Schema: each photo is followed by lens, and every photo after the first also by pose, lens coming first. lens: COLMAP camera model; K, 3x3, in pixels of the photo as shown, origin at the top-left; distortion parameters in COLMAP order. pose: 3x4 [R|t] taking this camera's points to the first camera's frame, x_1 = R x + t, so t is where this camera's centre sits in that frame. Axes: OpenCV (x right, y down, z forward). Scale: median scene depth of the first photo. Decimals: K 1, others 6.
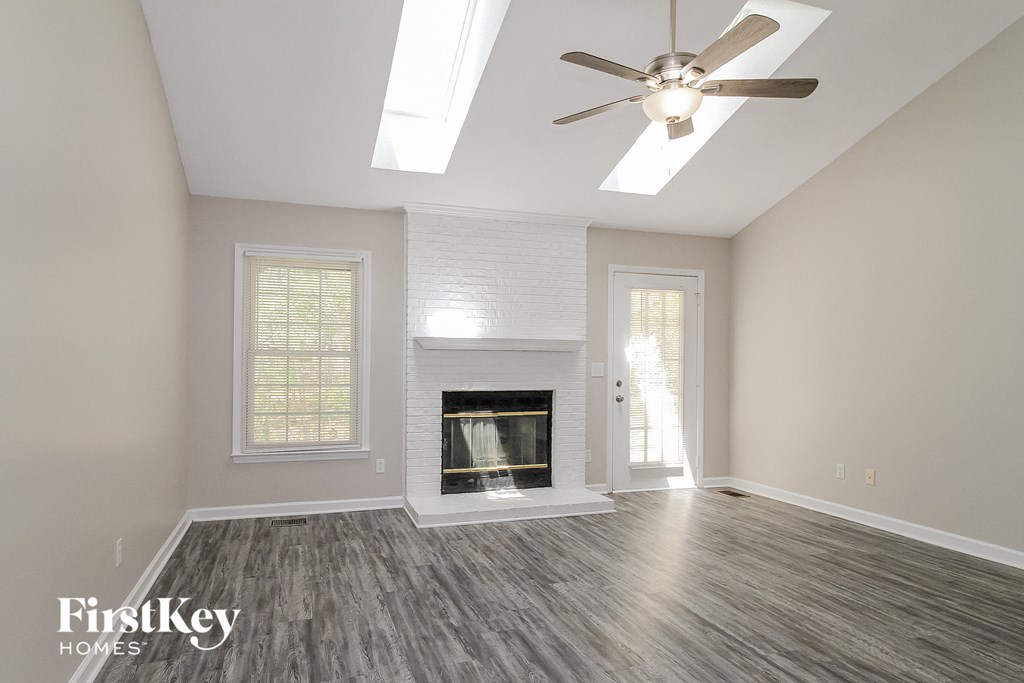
lens RADIAL K [[603.2, 0, 511.3], [0, 603.2, 362.8], [0, 0, 1]] dist [0.001705, -0.000497]
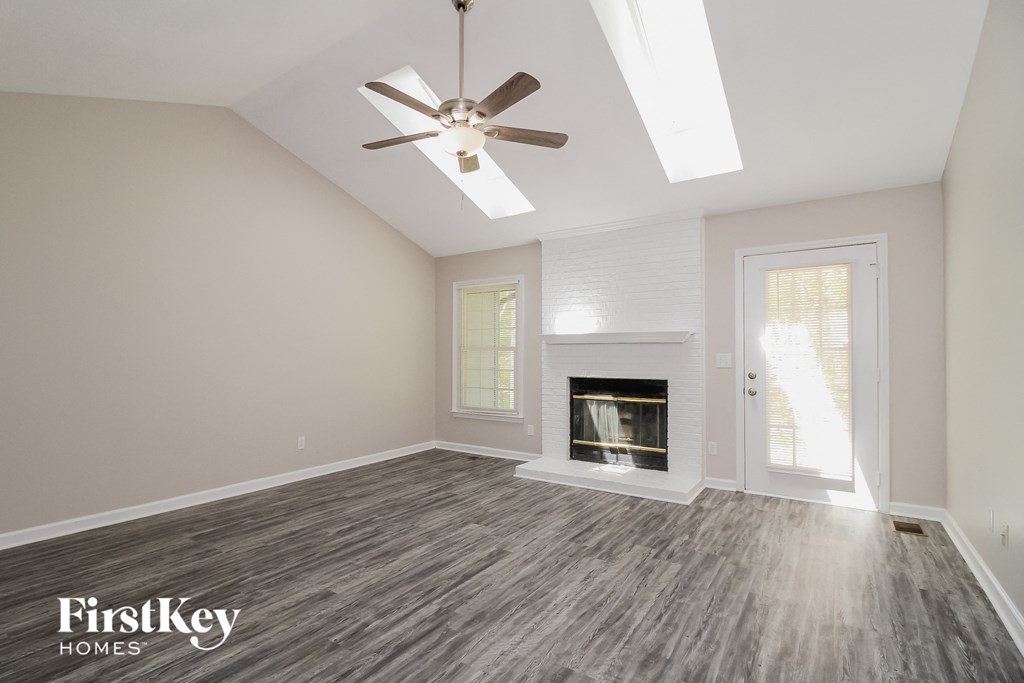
lens RADIAL K [[505.0, 0, 511.9], [0, 505.0, 349.2], [0, 0, 1]] dist [0.000426, -0.000480]
pose [[0.601992, -0.015354, -0.798354, 0.655480], [0.003524, 0.999856, -0.016572, 0.006470], [0.798494, 0.007163, 0.601960, 0.270570]]
